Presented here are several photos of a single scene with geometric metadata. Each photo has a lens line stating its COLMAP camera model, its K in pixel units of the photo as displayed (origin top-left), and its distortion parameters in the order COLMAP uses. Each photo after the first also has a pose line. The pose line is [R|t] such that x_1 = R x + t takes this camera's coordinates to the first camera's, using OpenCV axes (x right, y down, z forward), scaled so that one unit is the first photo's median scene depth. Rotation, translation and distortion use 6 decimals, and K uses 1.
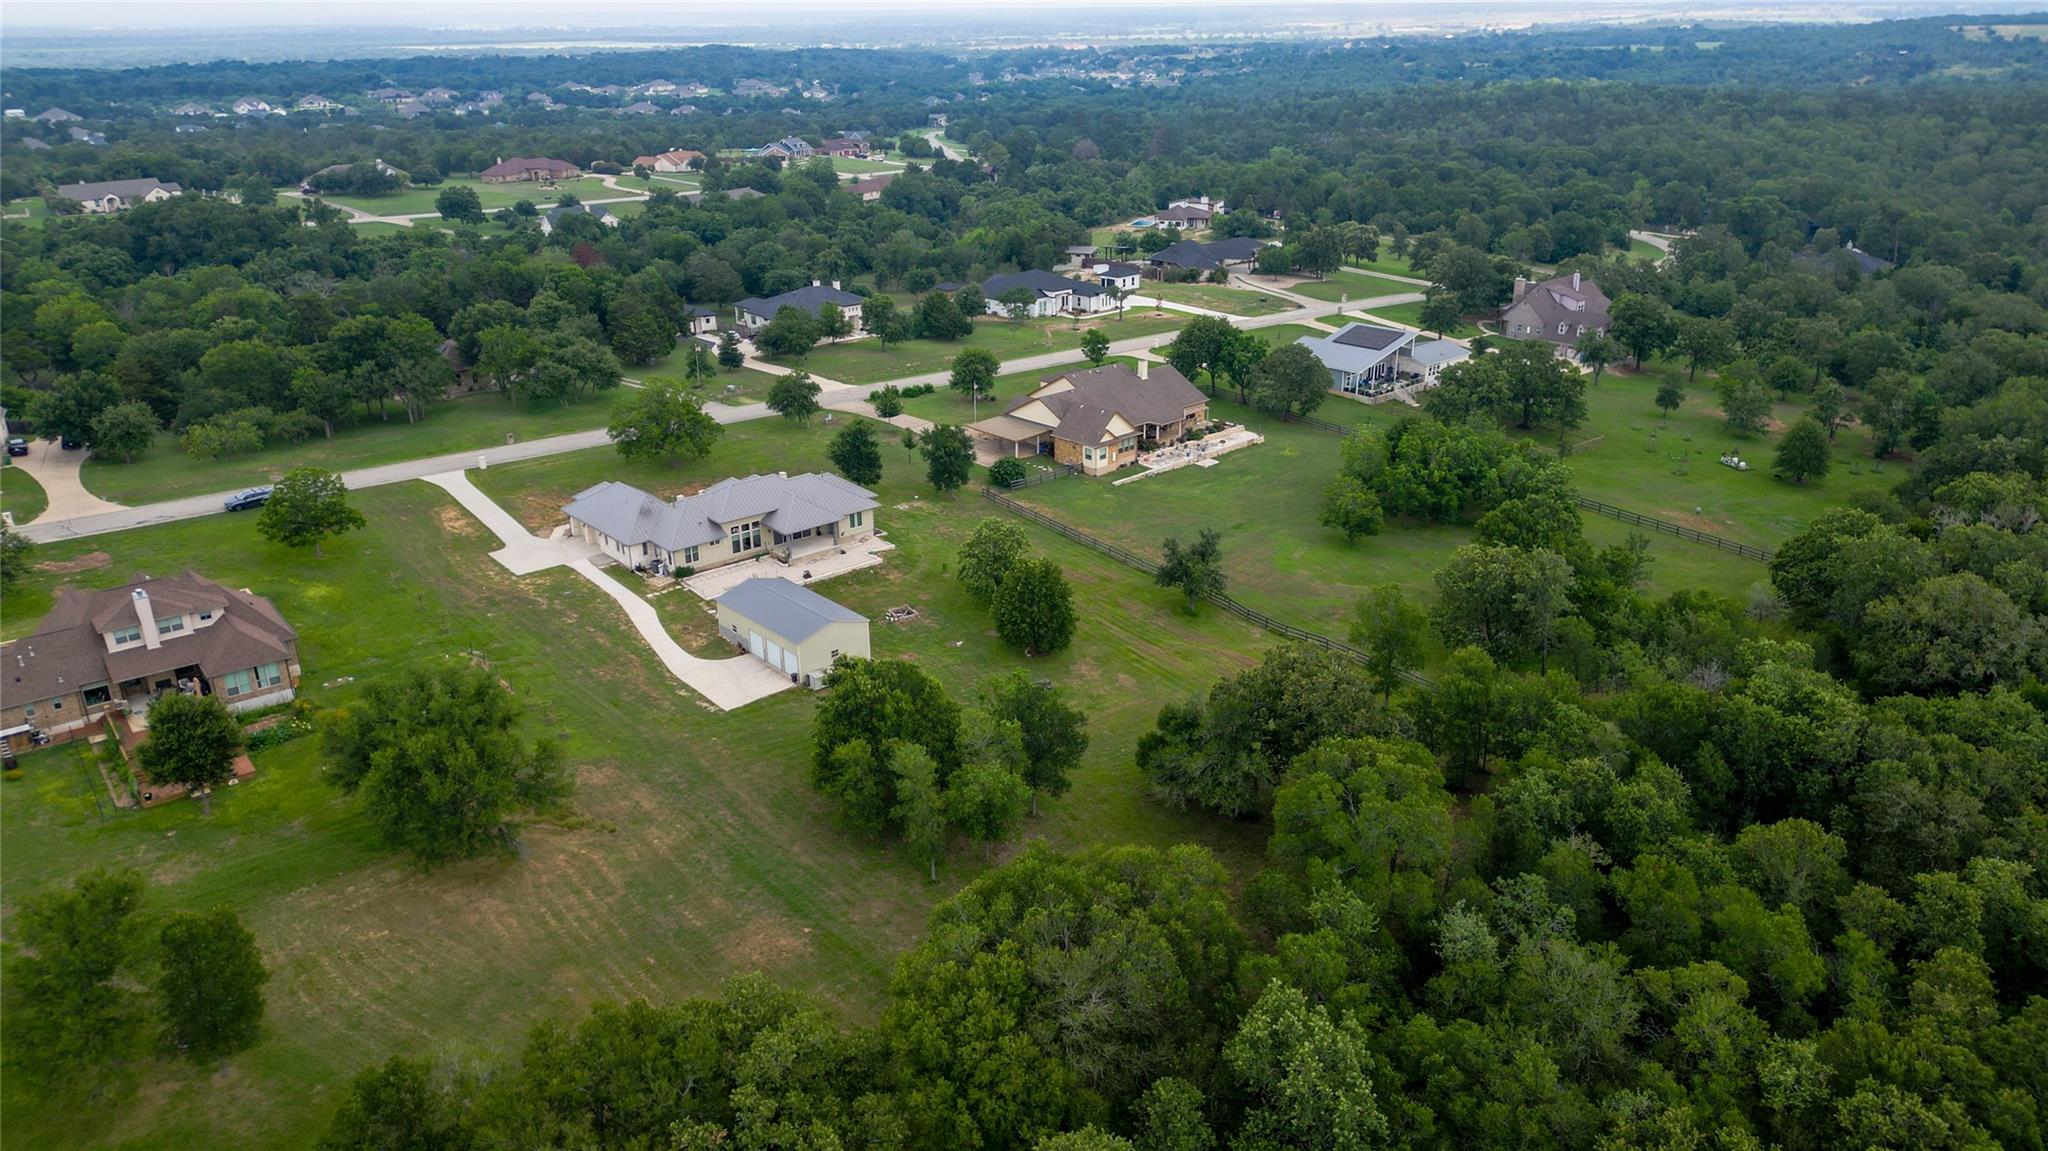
lens RADIAL K [[1436.3, 0, 1017.9], [0, 1436.3, 580.1], [0, 0, 1]] dist [0.091315, -0.103879]
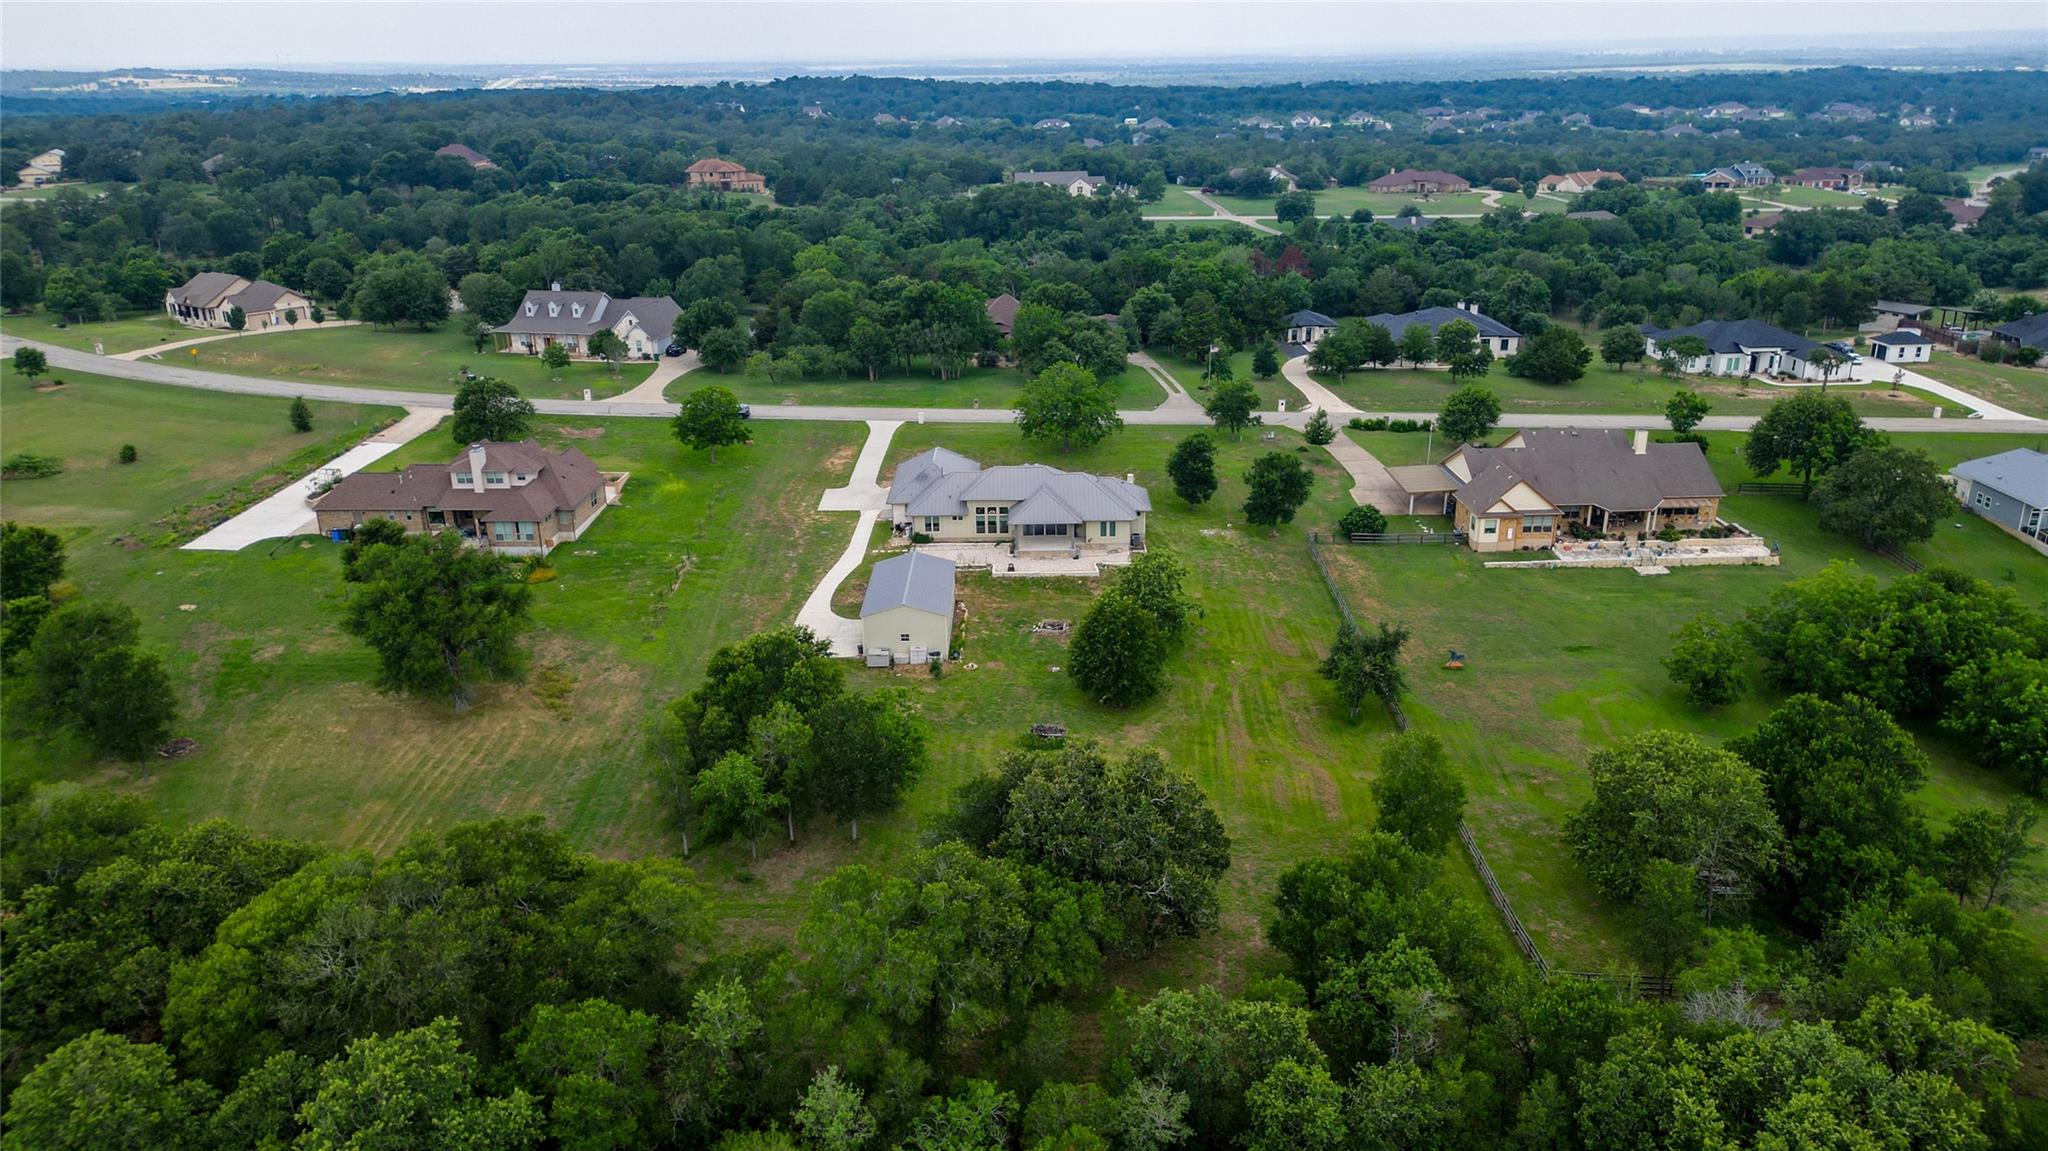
lens RADIAL K [[1436.3, 0, 1017.9], [0, 1436.3, 580.1], [0, 0, 1]] dist [0.091315, -0.103879]
pose [[0.752082, 0.228076, -0.618348, 0.421563], [-0.237653, 0.968943, 0.068340, -0.057793], [0.614731, 0.095555, 0.782928, 0.219502]]
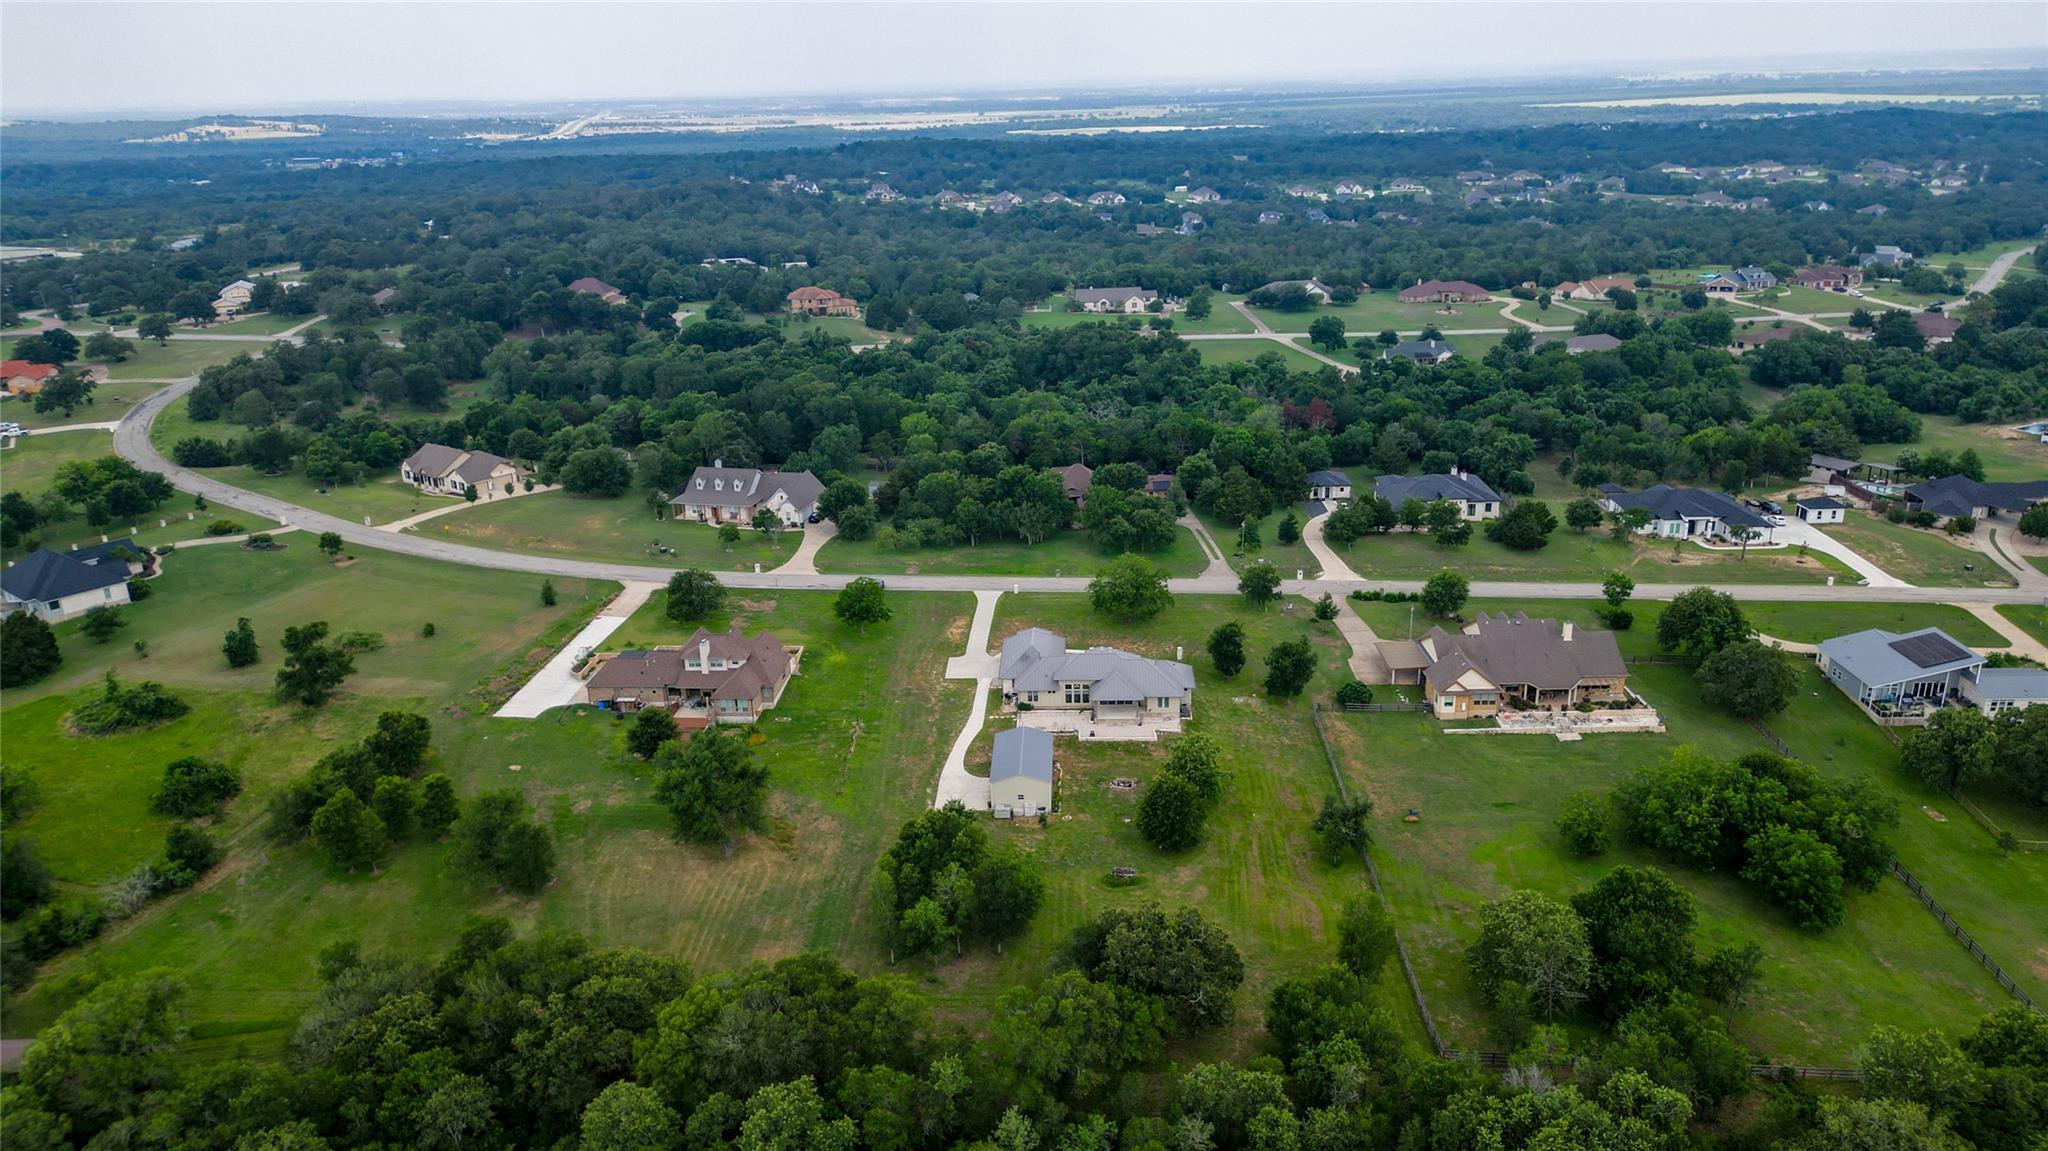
lens RADIAL K [[1444.2, 0, 1015.7], [0, 1444.2, 566.7], [0, 0, 1]] dist [0.106760, -0.143020]
pose [[0.729122, 0.212417, -0.650585, 0.588576], [-0.234395, 0.970628, 0.054221, -0.192971], [0.642993, 0.112960, 0.757496, -0.076987]]
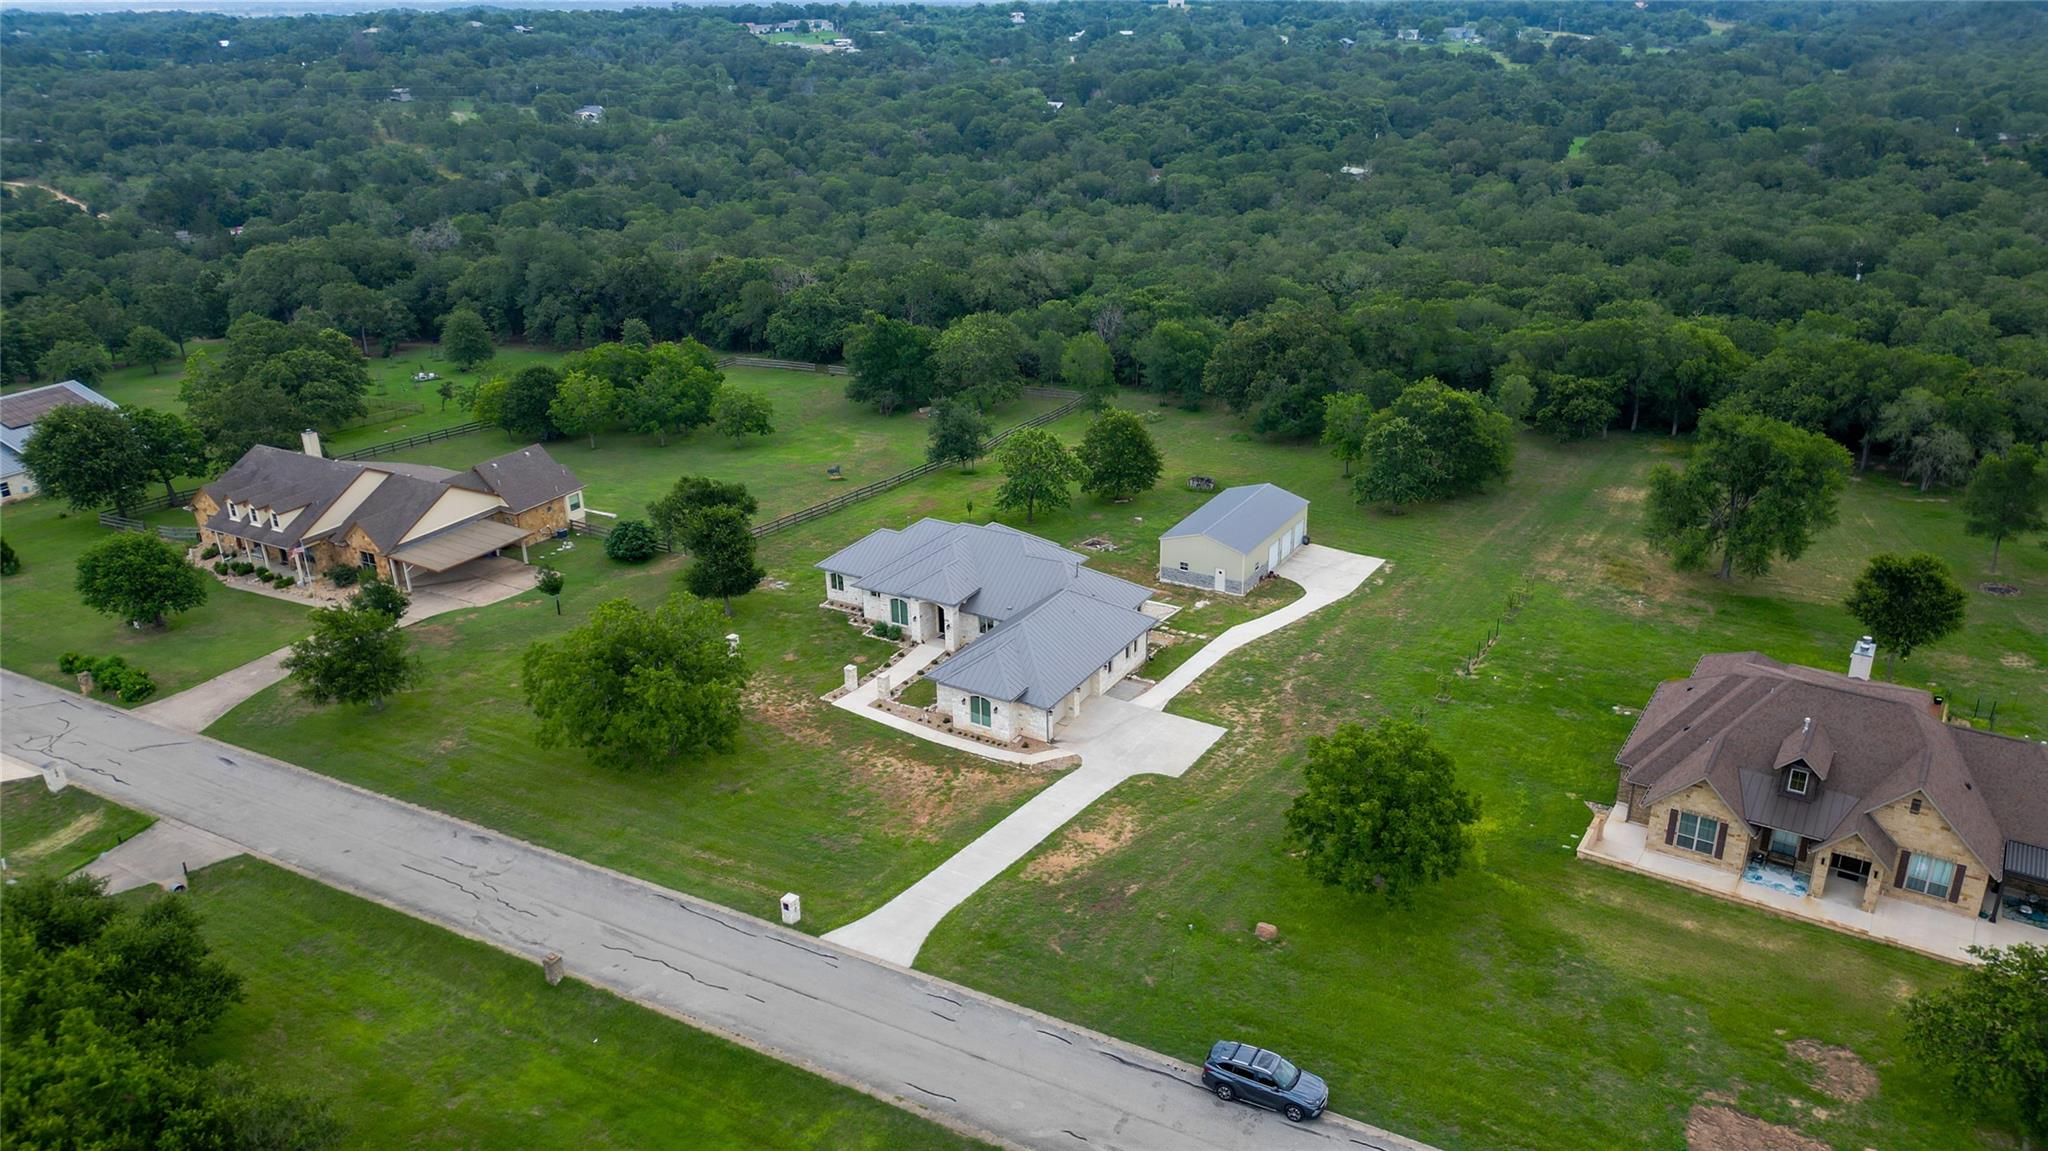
lens RADIAL K [[1436.3, 0, 1017.9], [0, 1436.3, 580.1], [0, 0, 1]] dist [0.091315, -0.103879]
pose [[-0.305221, -0.351443, 0.885058, -0.777714], [0.375820, 0.809514, 0.451051, -0.342824], [-0.874985, 0.470293, -0.115001, 1.024803]]
